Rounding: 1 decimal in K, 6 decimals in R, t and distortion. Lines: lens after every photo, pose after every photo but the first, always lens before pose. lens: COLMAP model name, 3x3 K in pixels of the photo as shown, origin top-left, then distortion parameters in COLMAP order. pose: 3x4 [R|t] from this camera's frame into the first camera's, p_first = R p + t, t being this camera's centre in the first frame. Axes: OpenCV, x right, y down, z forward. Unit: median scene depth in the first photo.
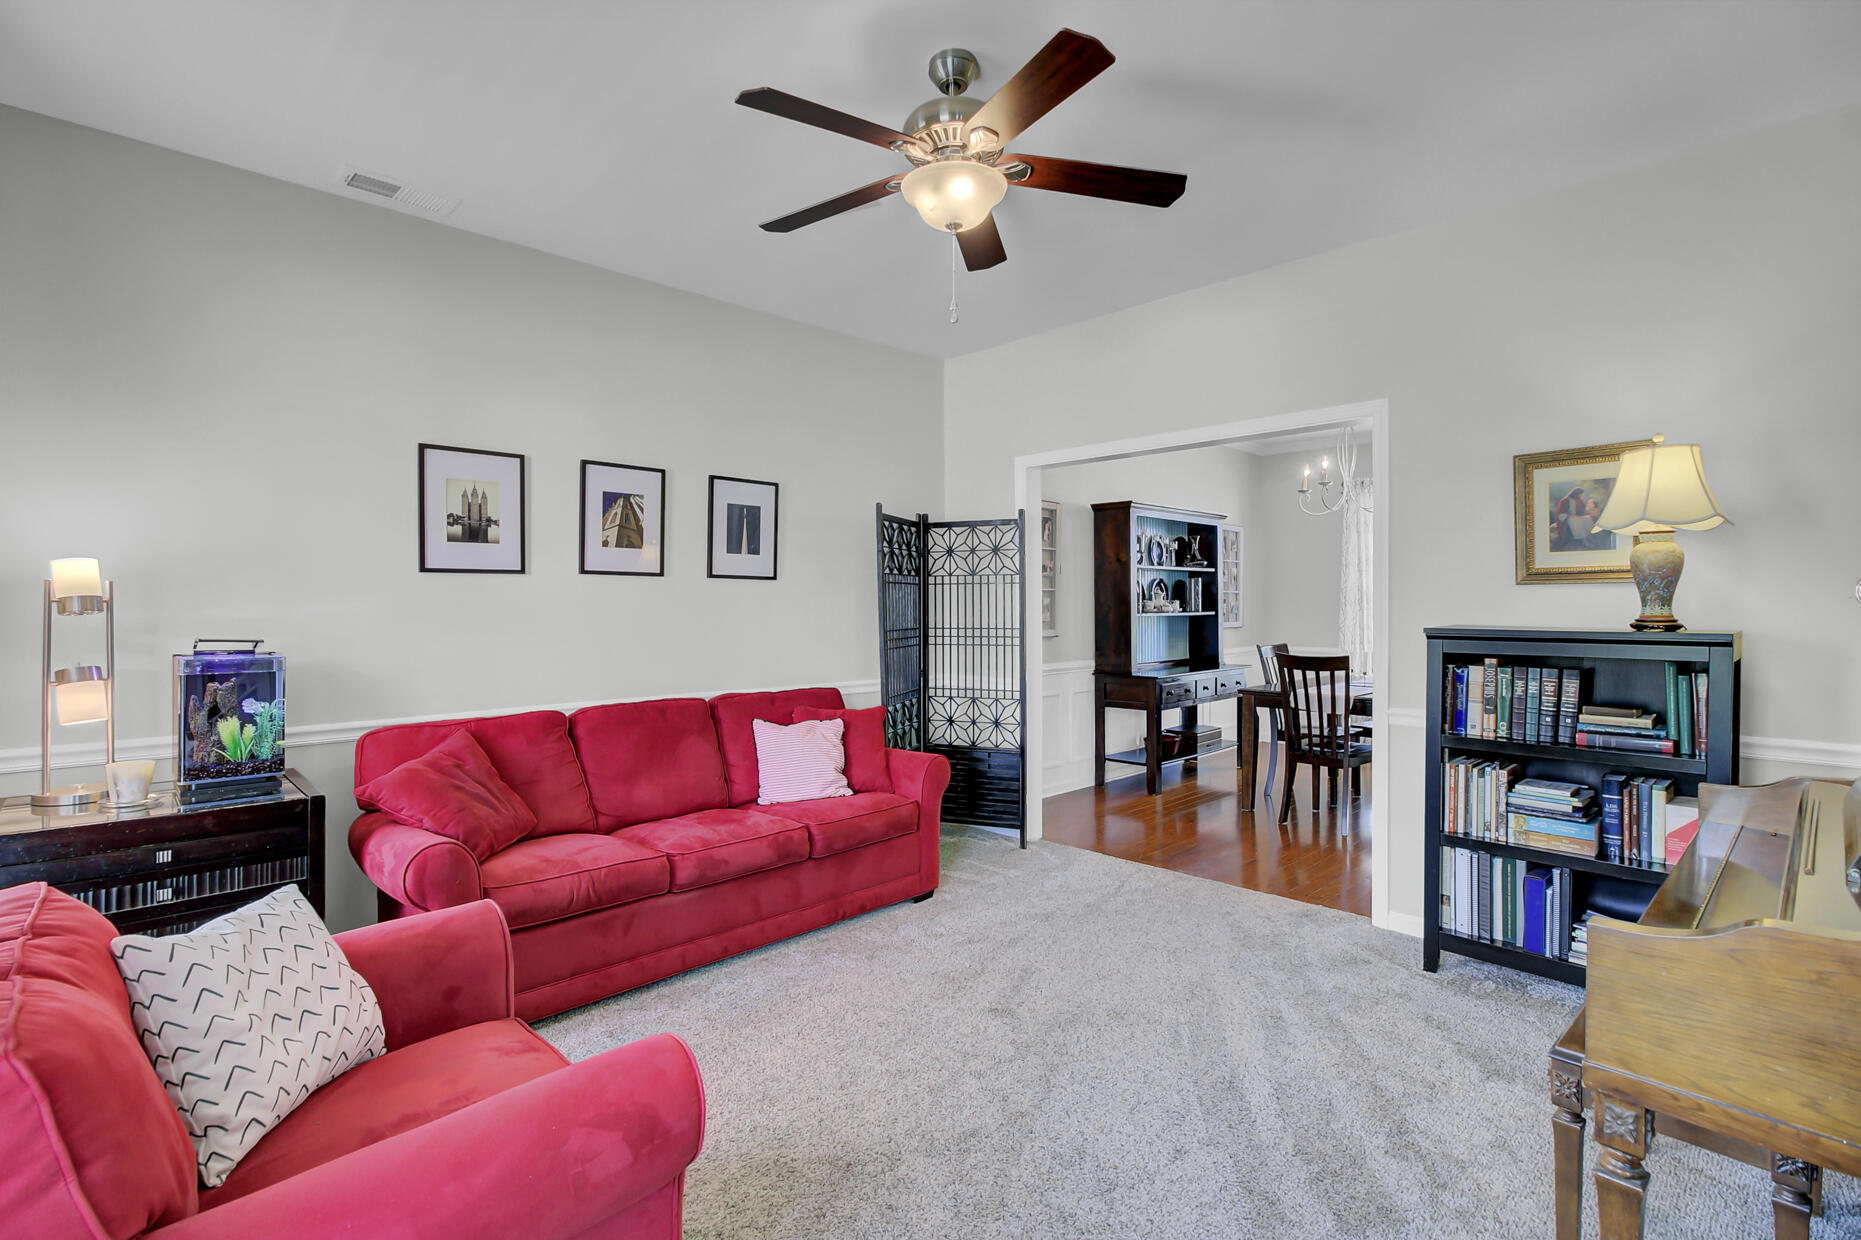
lens RADIAL K [[863.5, 0, 946.2], [0, 863.5, 608.6], [0, 0, 1]] dist [0.000368, 0.000900]
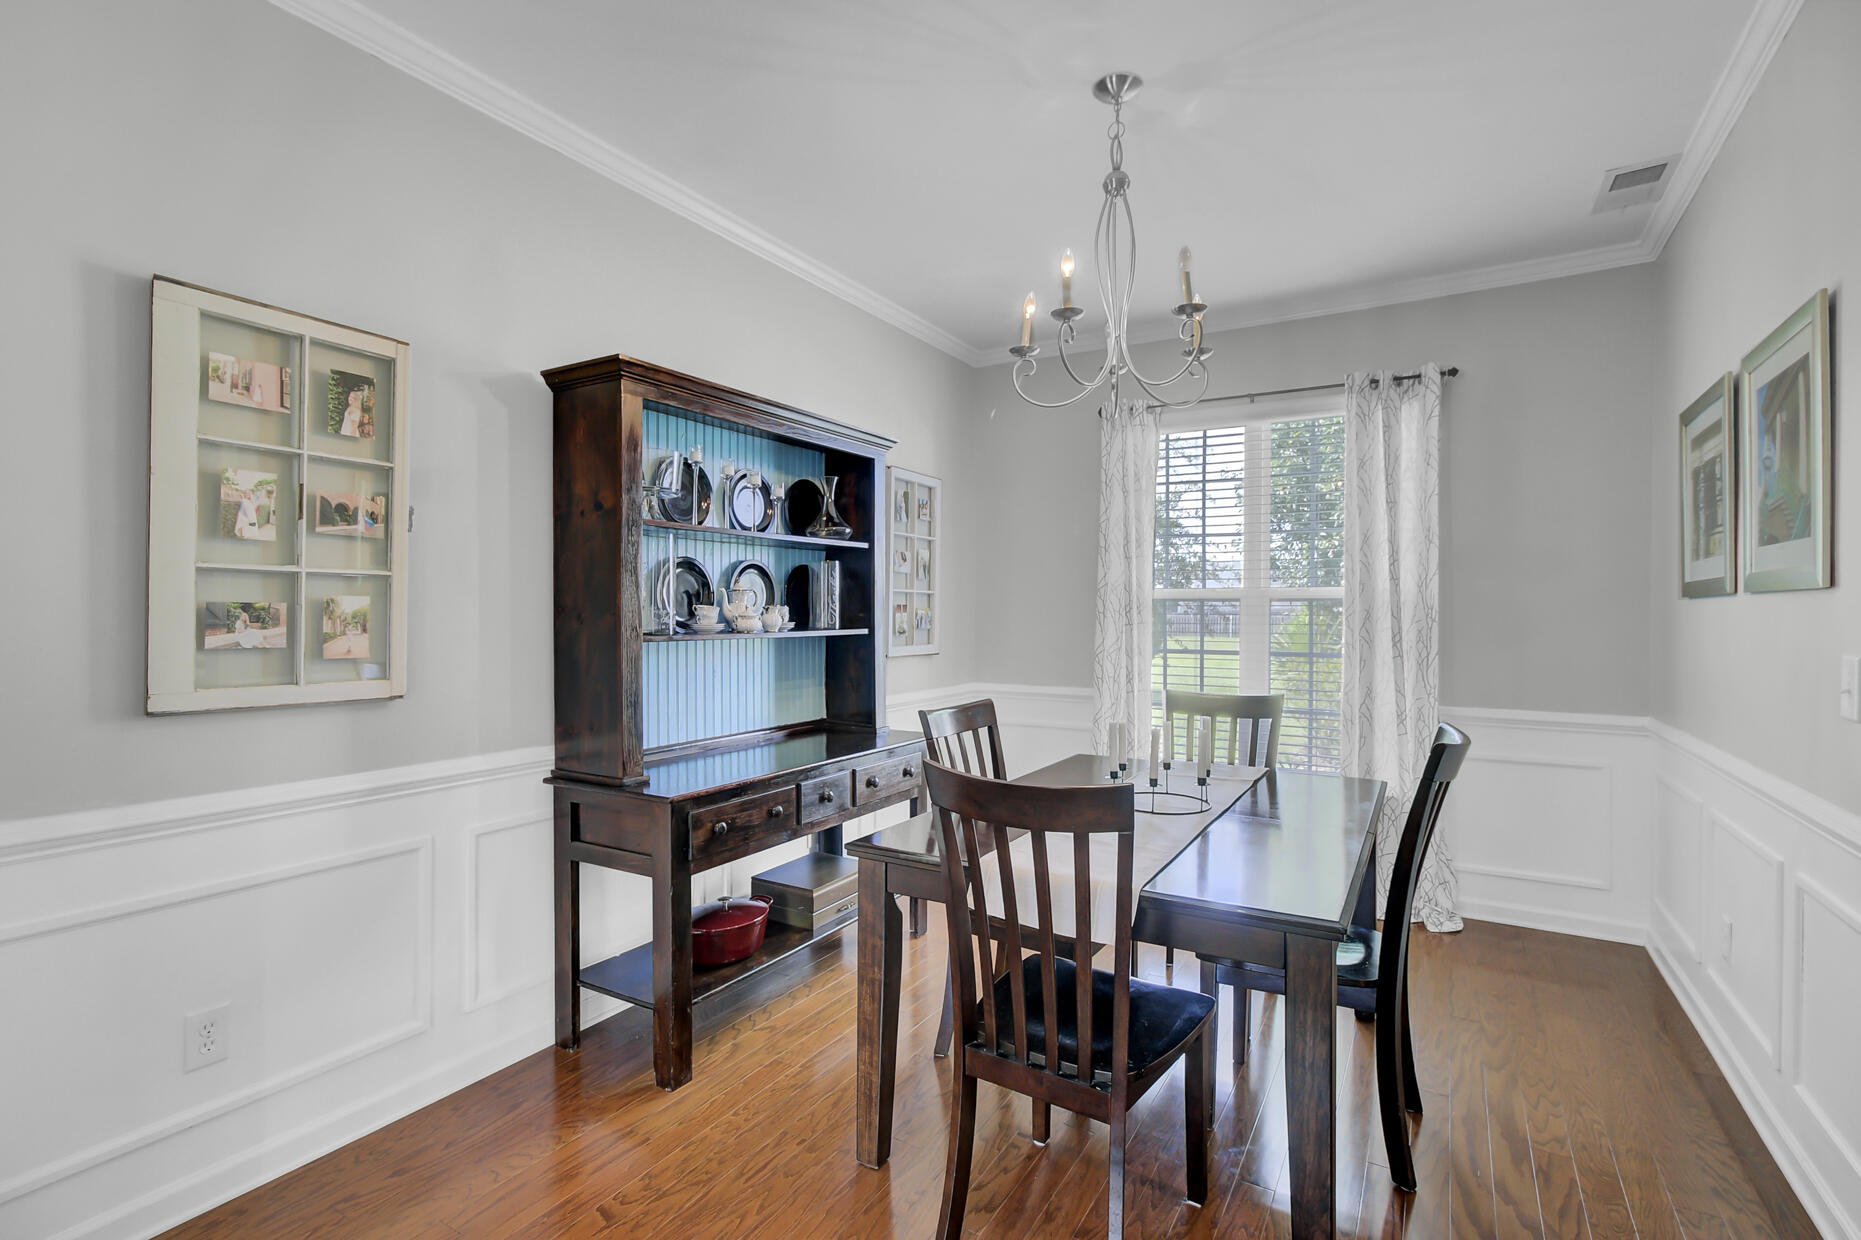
lens RADIAL K [[863.5, 0, 924.7], [0, 863.5, 616.0], [0, 0, 1]] dist [0.000368, 0.000900]
pose [[0.971524, 0.004628, 0.236896, 0.225267], [-0.005433, 0.999981, 0.002746, -0.005306], [-0.236879, -0.003955, 0.971531, 0.504497]]
